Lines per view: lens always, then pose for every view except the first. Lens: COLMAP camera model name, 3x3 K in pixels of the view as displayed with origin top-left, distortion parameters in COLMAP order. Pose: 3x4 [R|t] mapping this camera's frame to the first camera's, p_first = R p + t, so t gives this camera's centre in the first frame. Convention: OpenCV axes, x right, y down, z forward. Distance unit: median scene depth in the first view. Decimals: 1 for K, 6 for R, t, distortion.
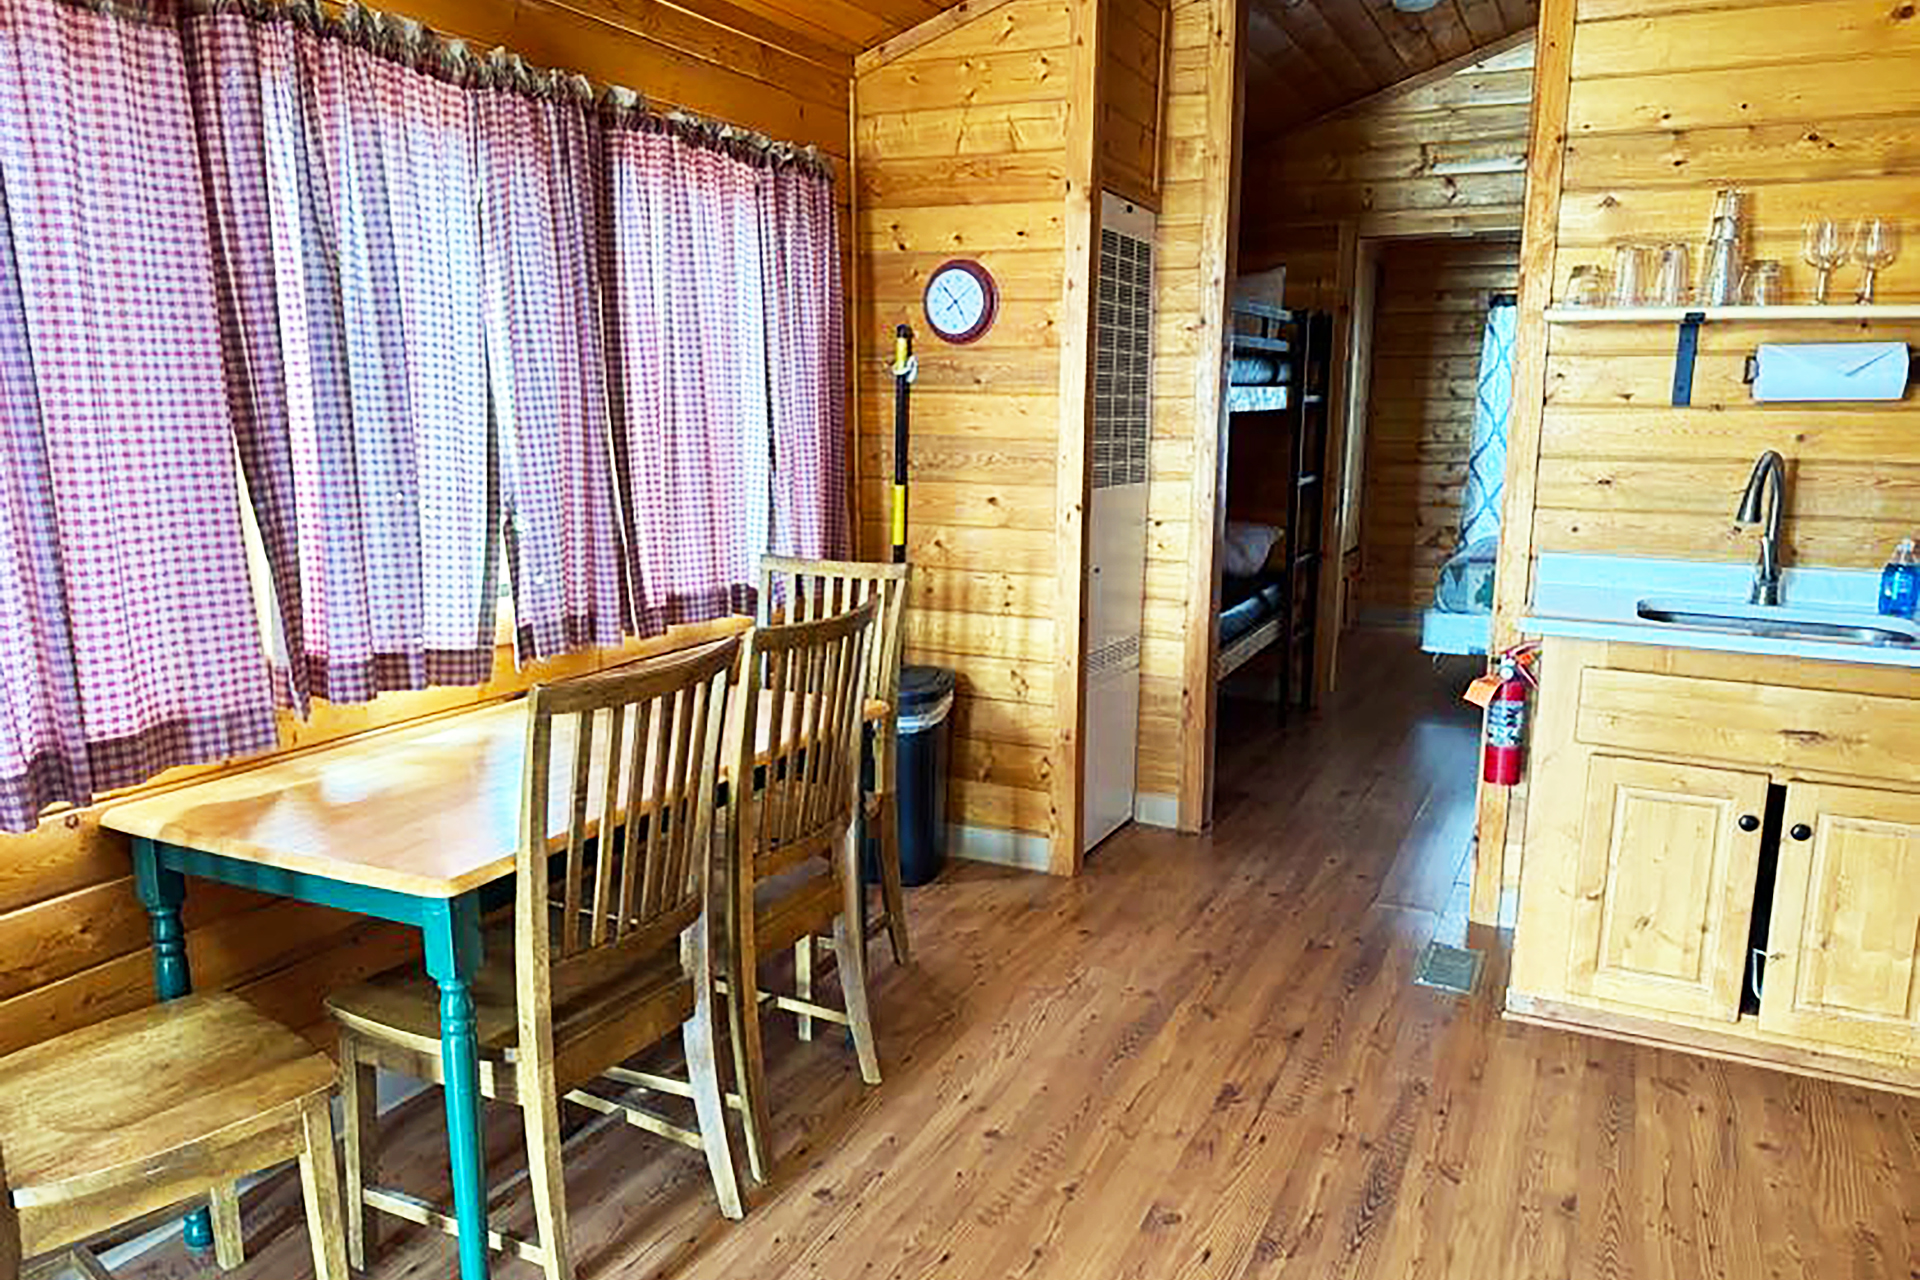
lens RADIAL K [[1367.7, 0, 961.9], [0, 1367.7, 646.2], [0, 0, 1]] dist [0.002453, -0.003058]
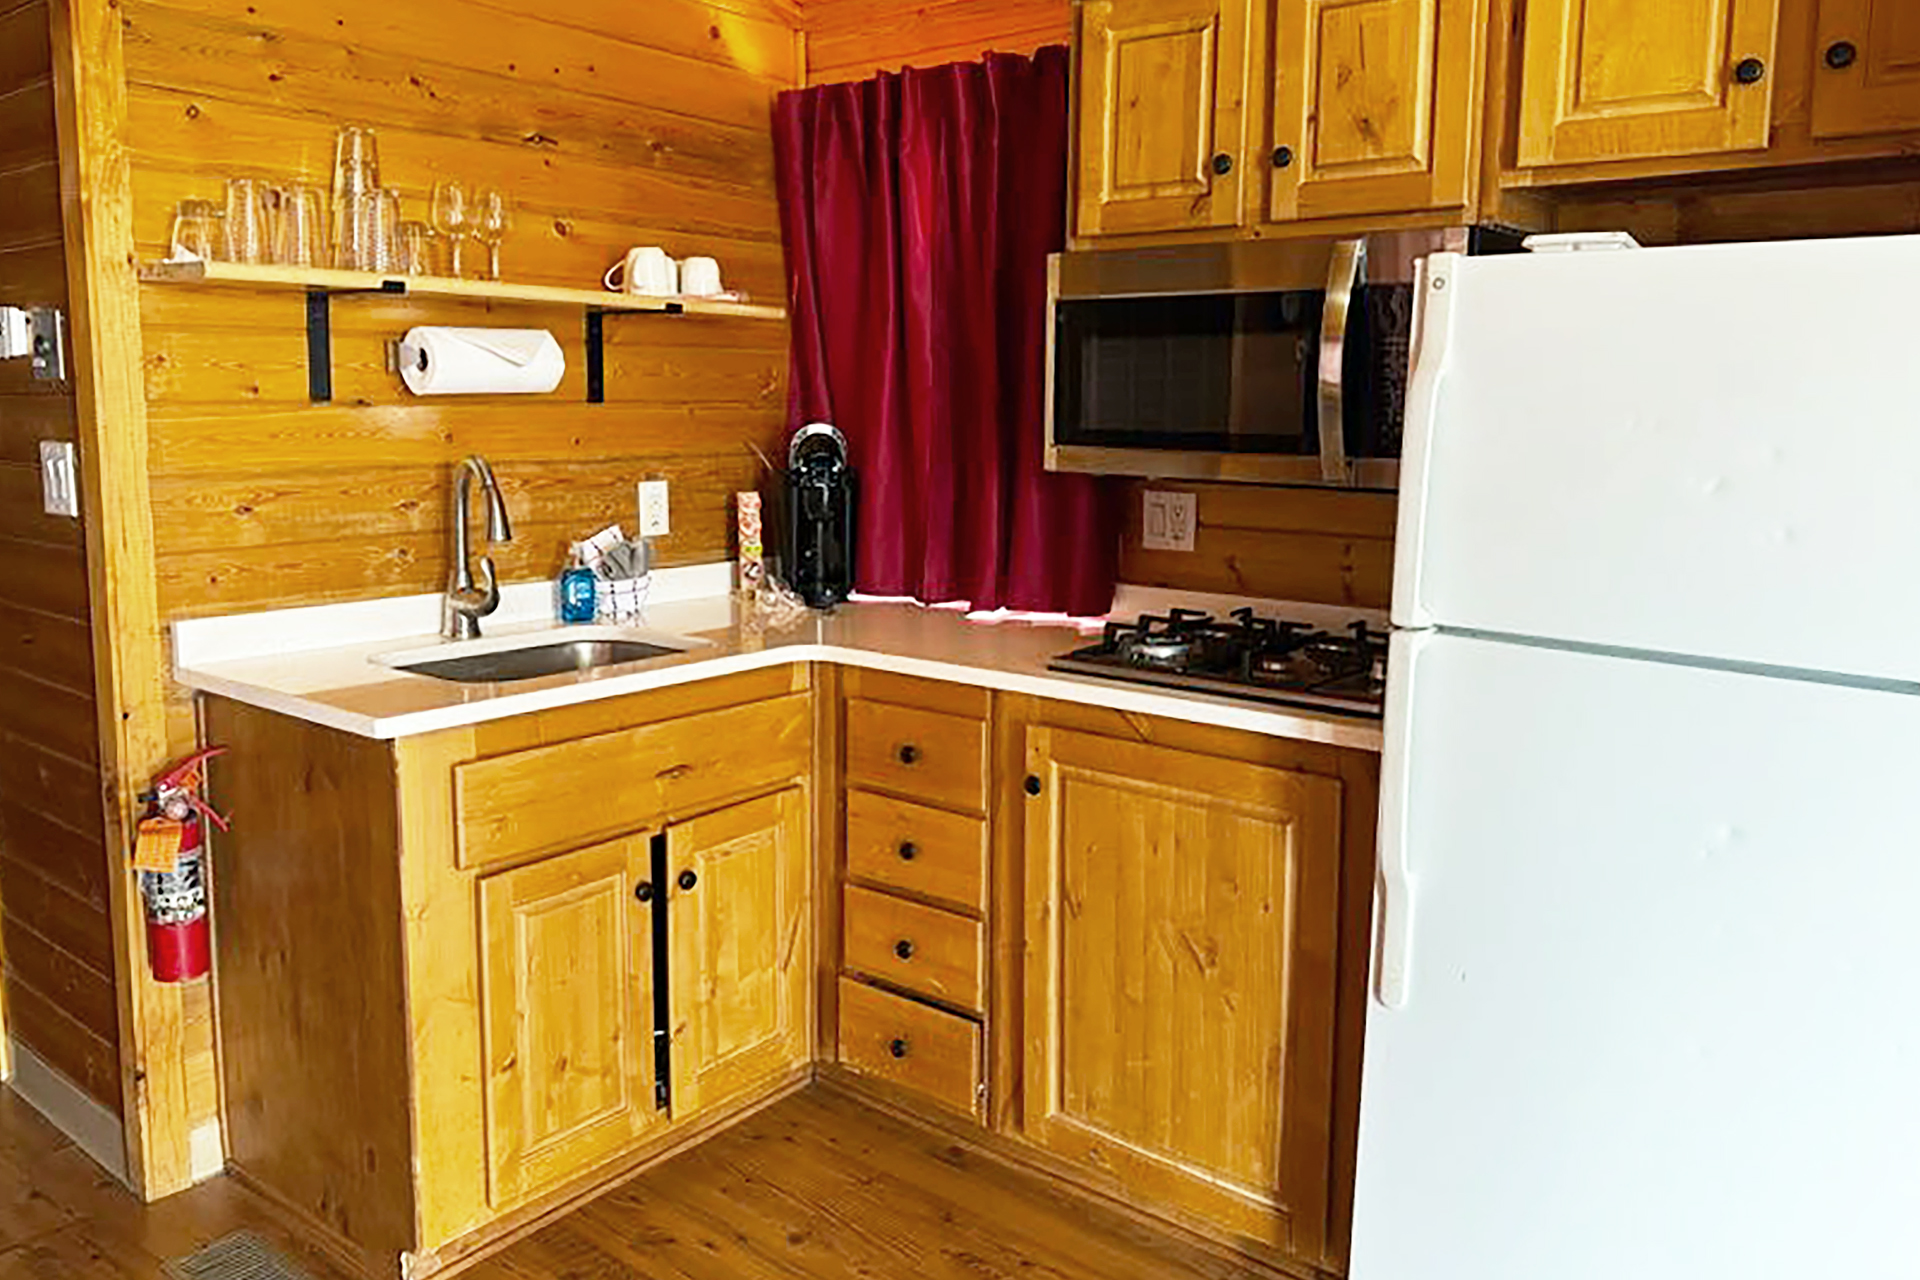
lens RADIAL K [[1417.4, 0, 959.1], [0, 1417.4, 565.4], [0, 0, 1]] dist [0.082113, -0.117368]
pose [[0.223781, -0.126936, 0.966338, -0.183694], [0.177177, 0.980261, 0.087735, -0.098231], [-0.958400, 0.151579, 0.241853, 0.505031]]
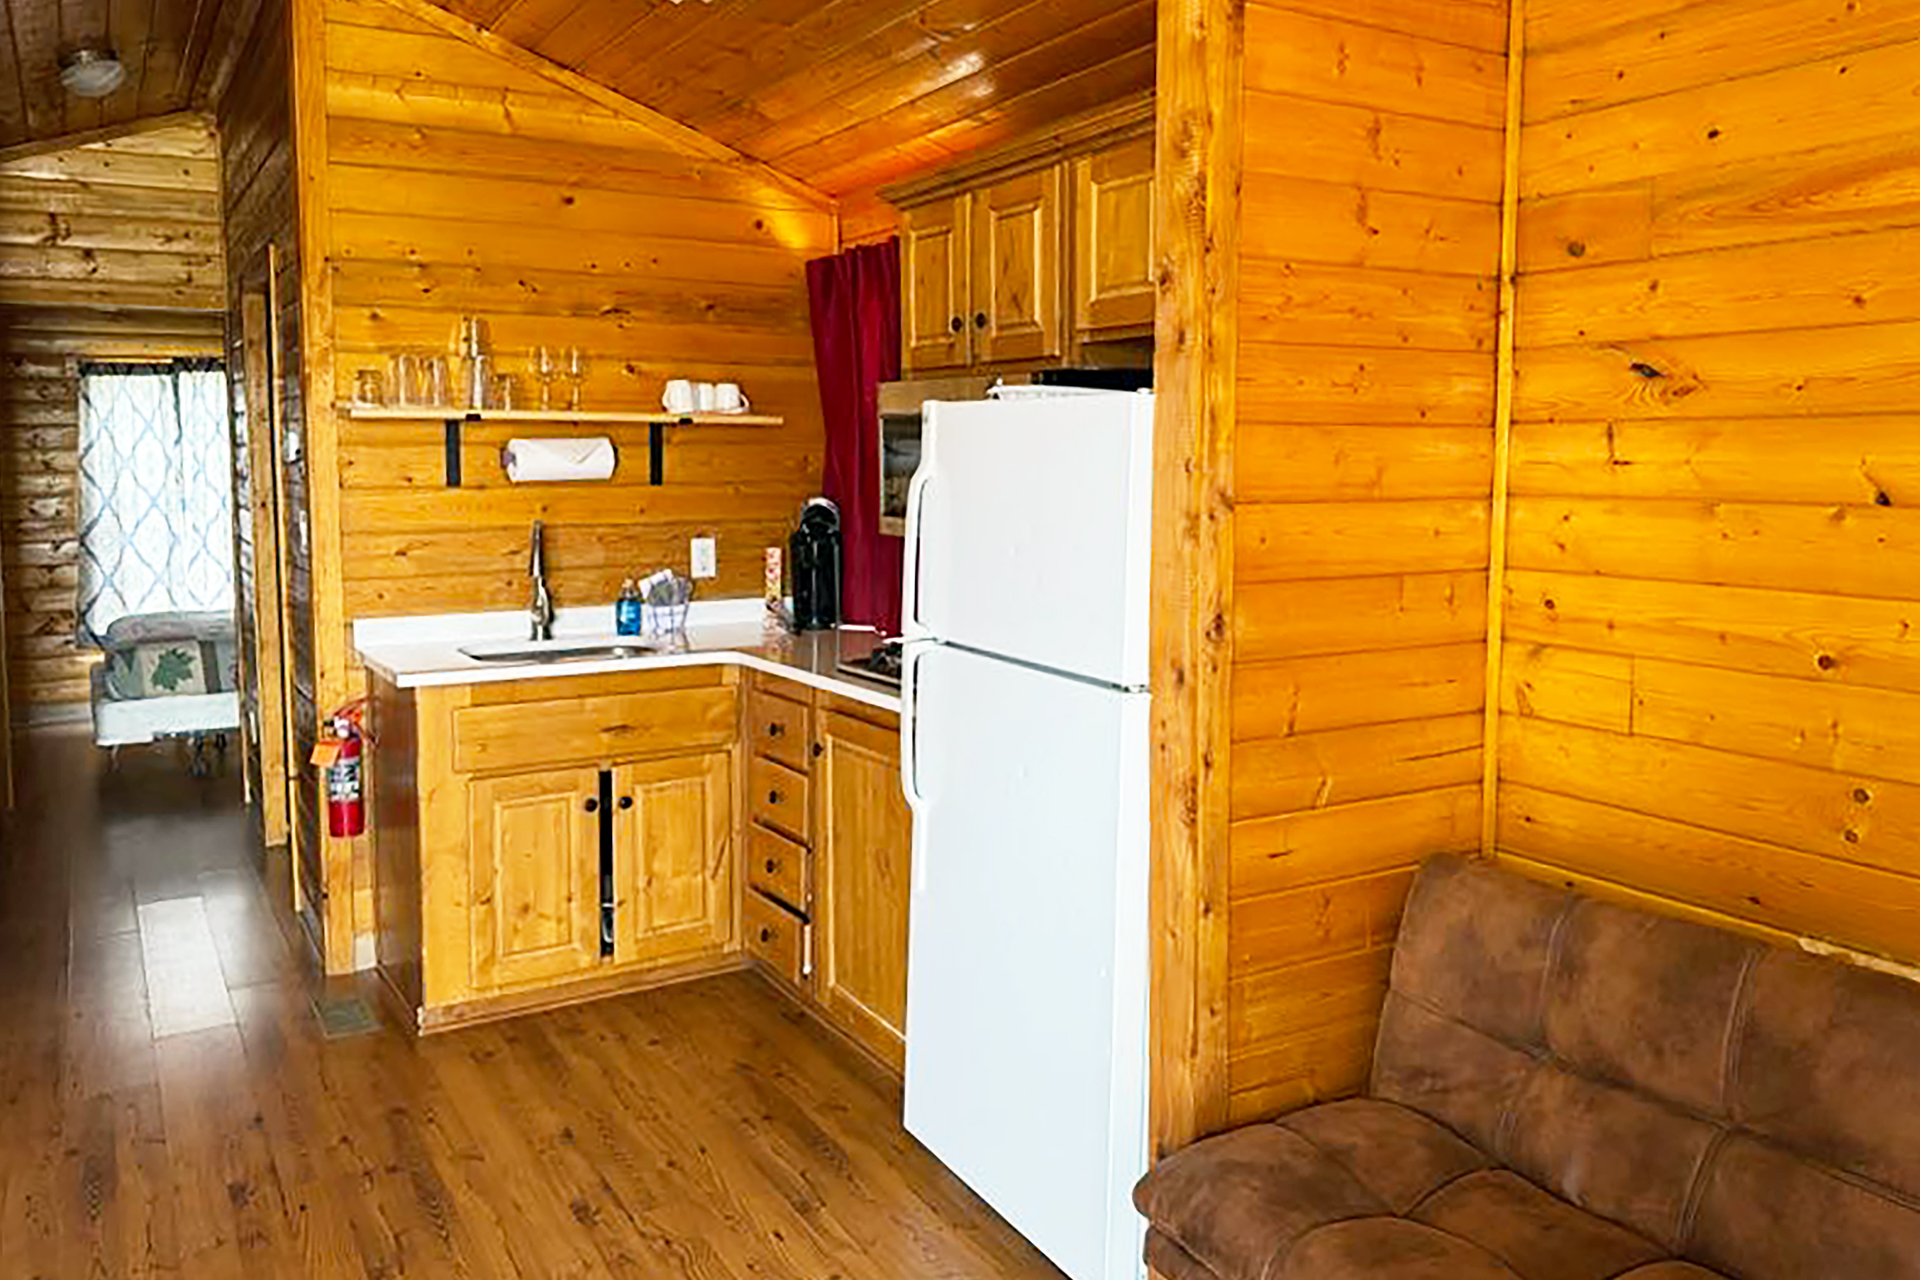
lens RADIAL K [[1435.7, 0, 968.6], [0, 1435.7, 546.7], [0, 0, 1]] dist [0.106594, -0.170713]
pose [[0.542302, -0.068007, 0.837427, -0.321928], [0.163376, 0.986229, -0.025709, -0.016479], [-0.824146, 0.150757, 0.545944, -0.071863]]
